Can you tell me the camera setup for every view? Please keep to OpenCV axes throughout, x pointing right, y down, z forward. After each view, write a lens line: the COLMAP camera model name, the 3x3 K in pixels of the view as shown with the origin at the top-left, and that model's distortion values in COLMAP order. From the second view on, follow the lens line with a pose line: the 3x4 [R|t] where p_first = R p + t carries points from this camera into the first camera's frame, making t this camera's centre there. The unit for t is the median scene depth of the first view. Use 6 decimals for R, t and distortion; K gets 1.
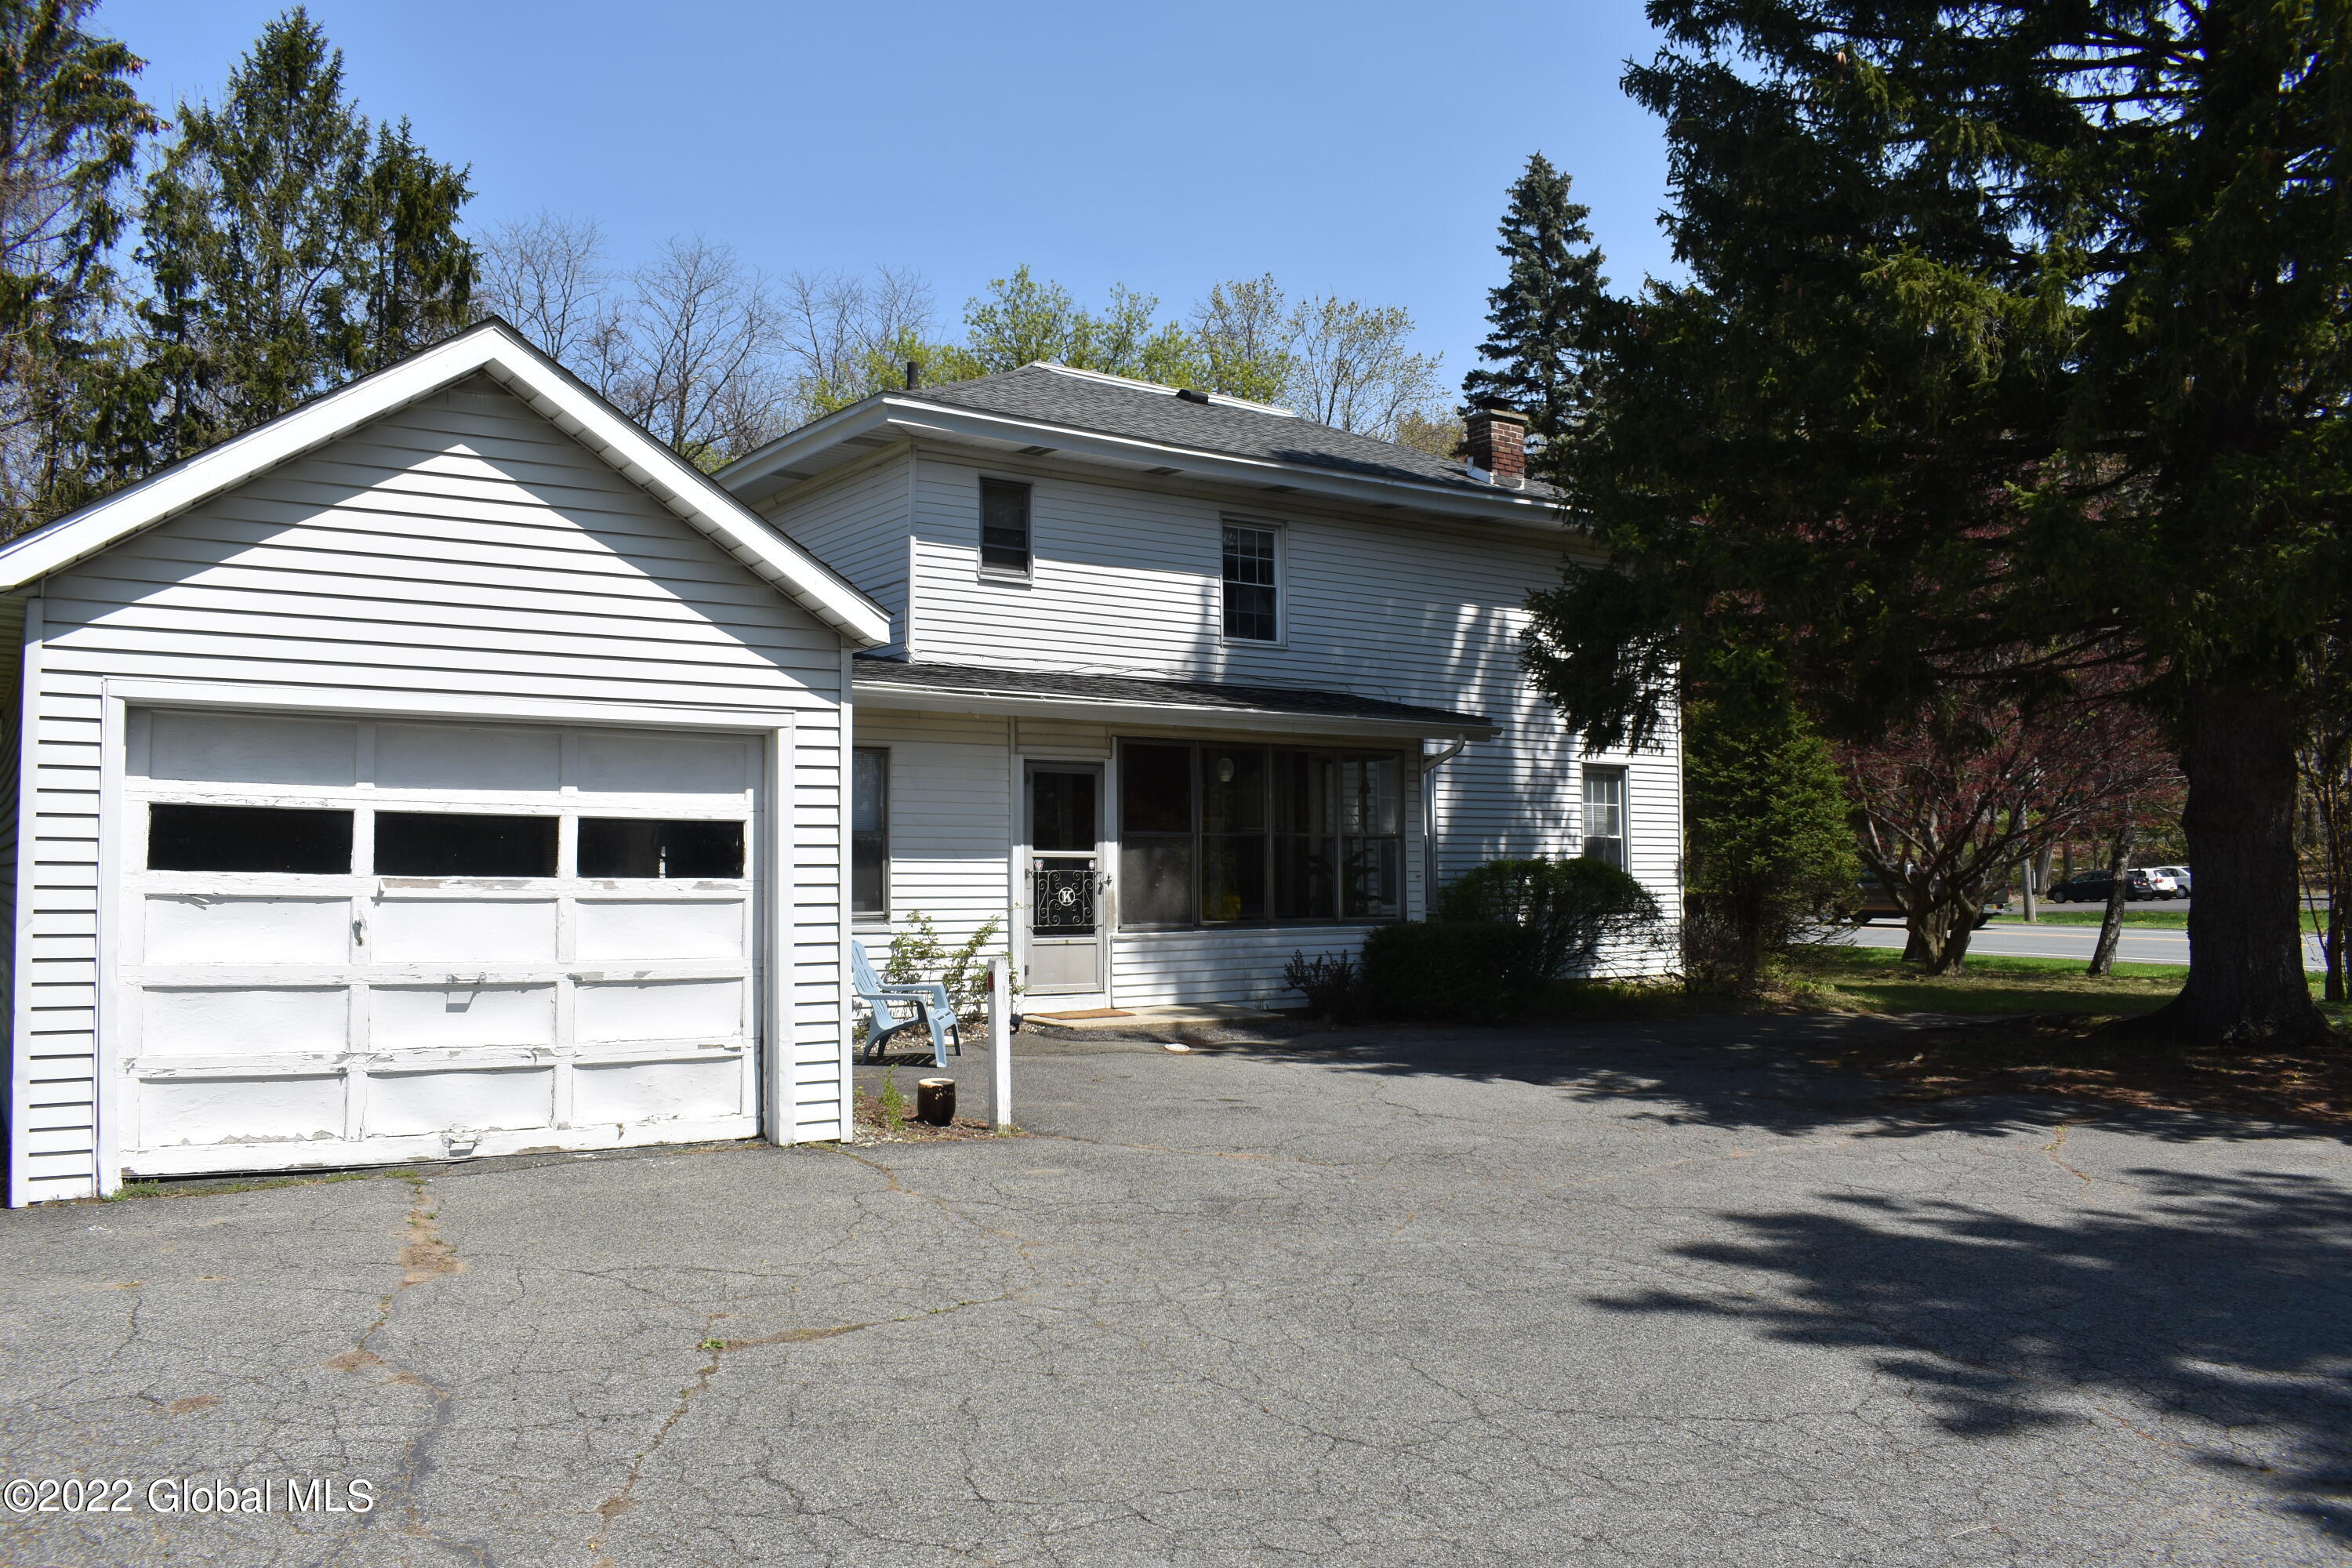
lens RADIAL K [[1821.8, 0, 1175.9], [0, 1821.8, 784.8], [0, 0, 1]] dist [-0.092477, 0.015906]
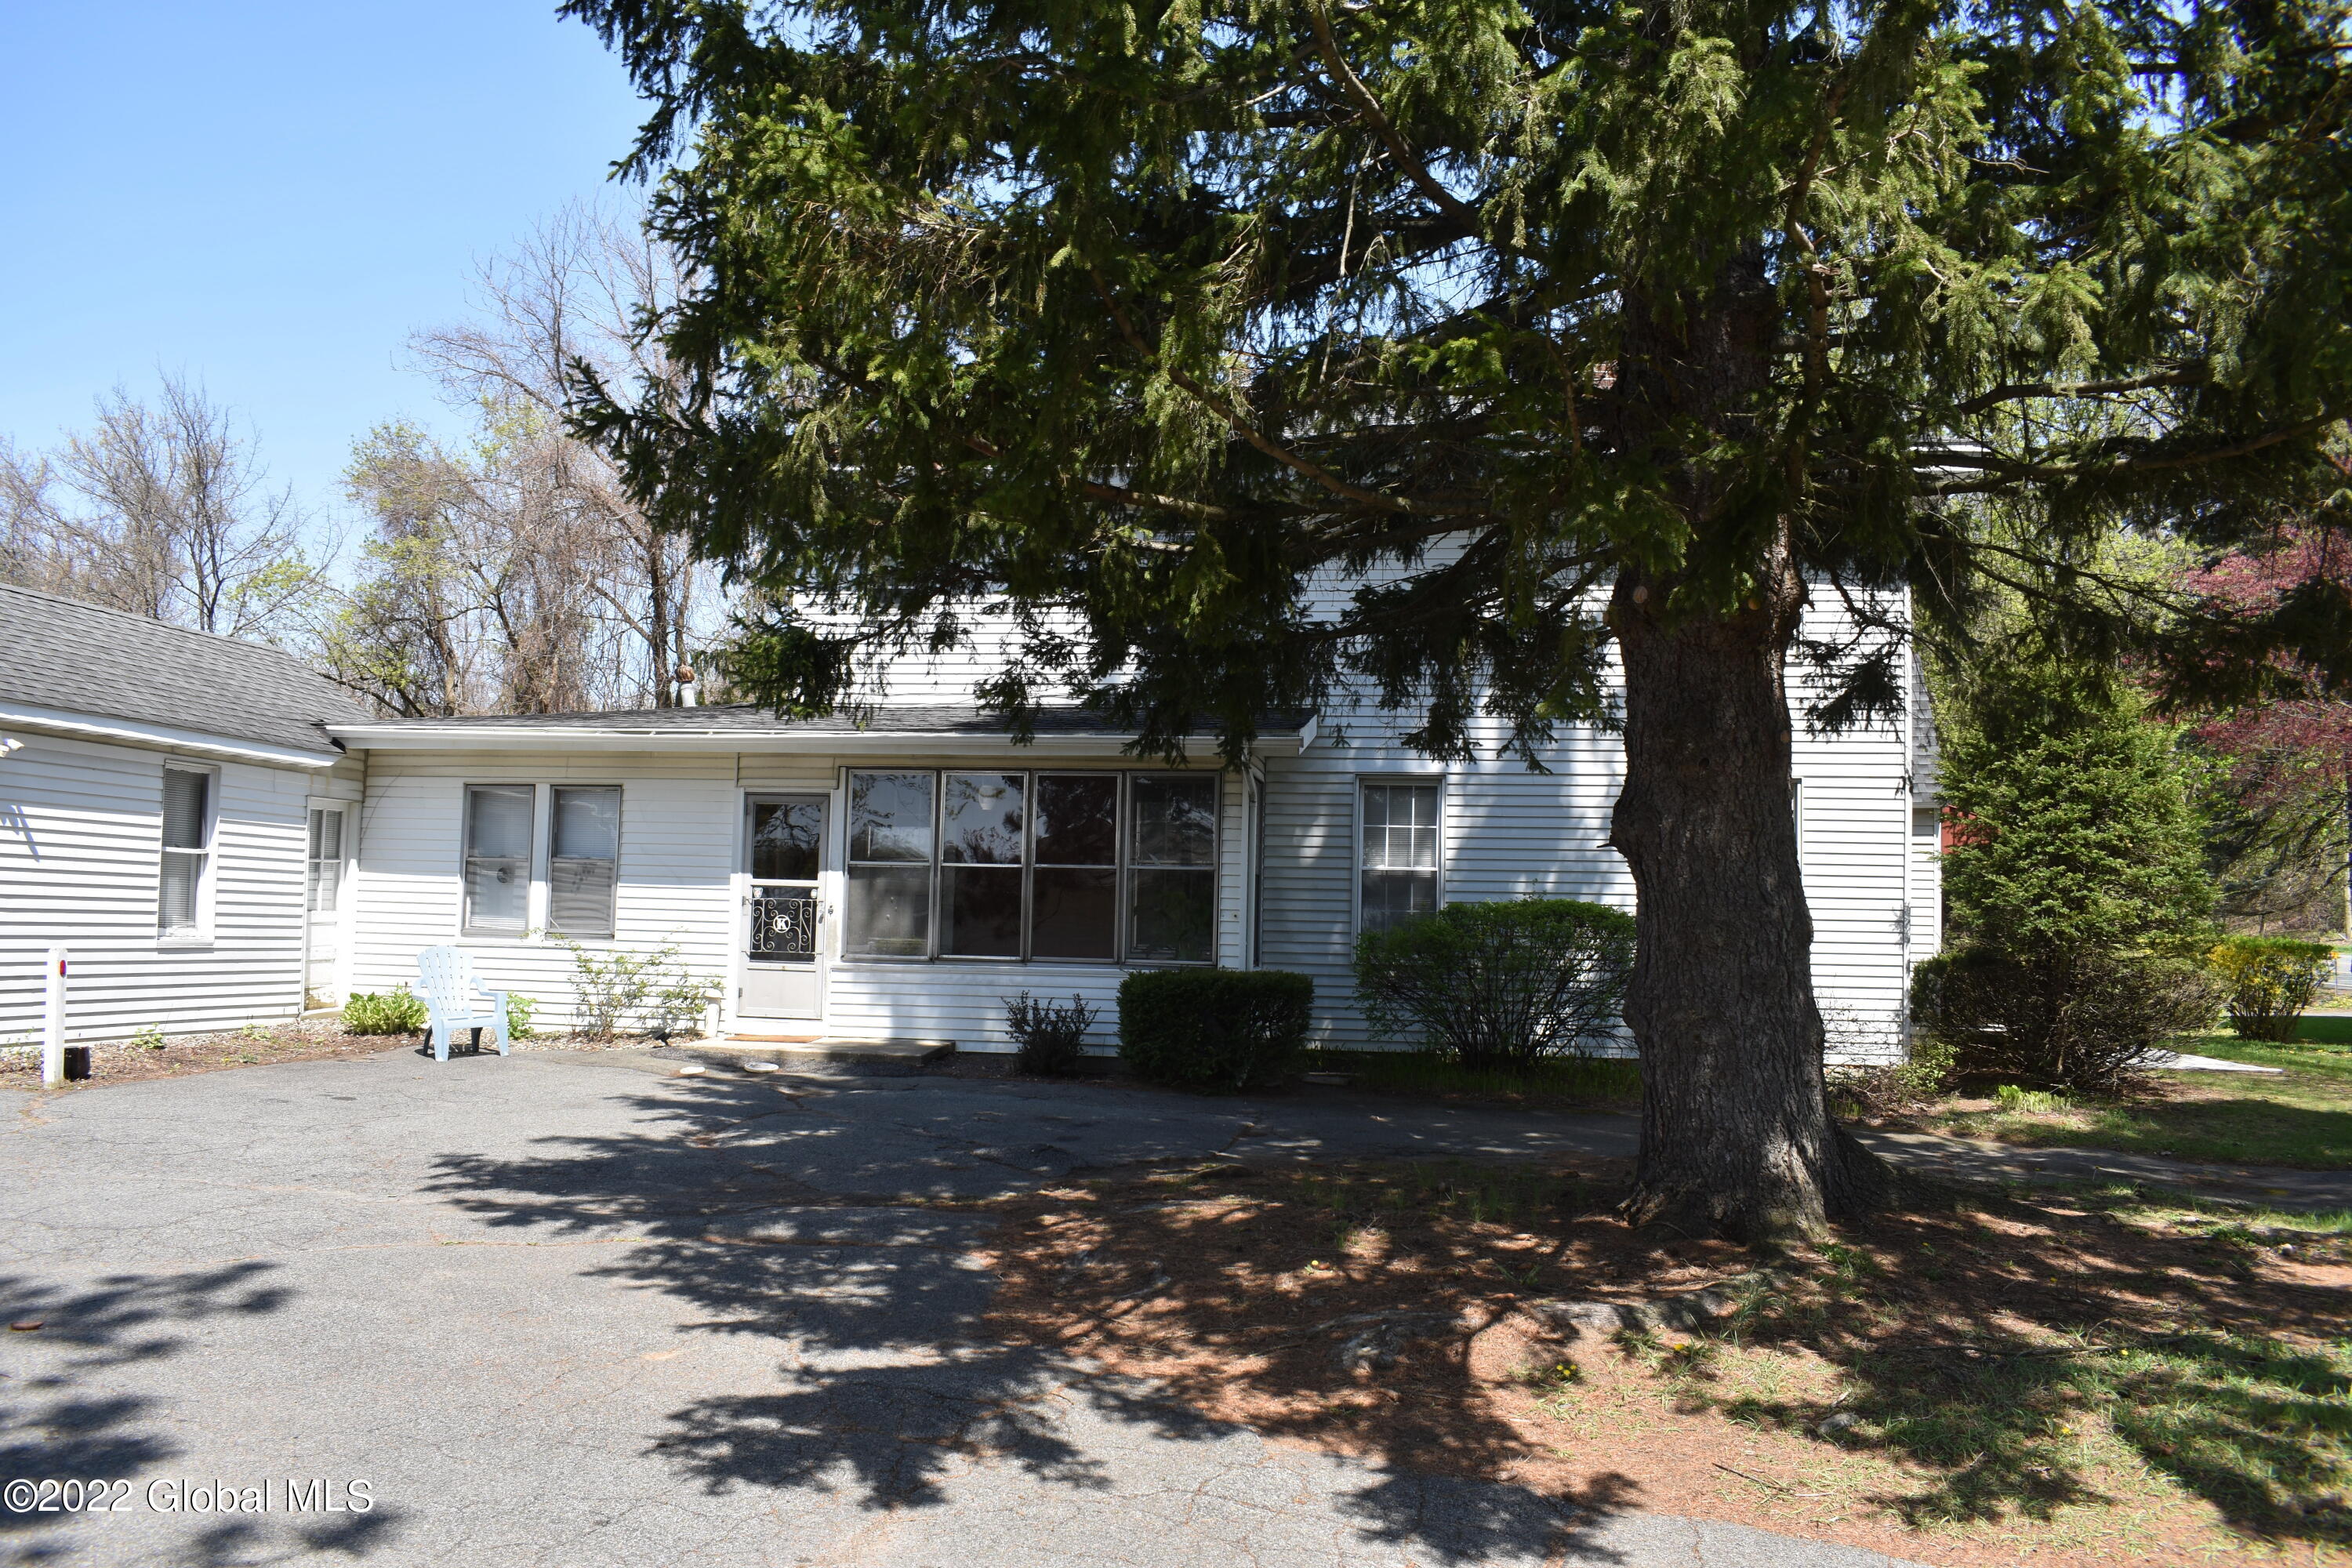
lens RADIAL K [[1821.8, 0, 1176.2], [0, 1821.8, 784.4], [0, 0, 1]] dist [-0.092477, 0.015906]
pose [[0.725150, -0.023884, -0.688177, 0.804709], [0.010532, 0.999666, -0.023597, 0.008793], [0.688510, 0.009863, 0.725159, 0.406086]]
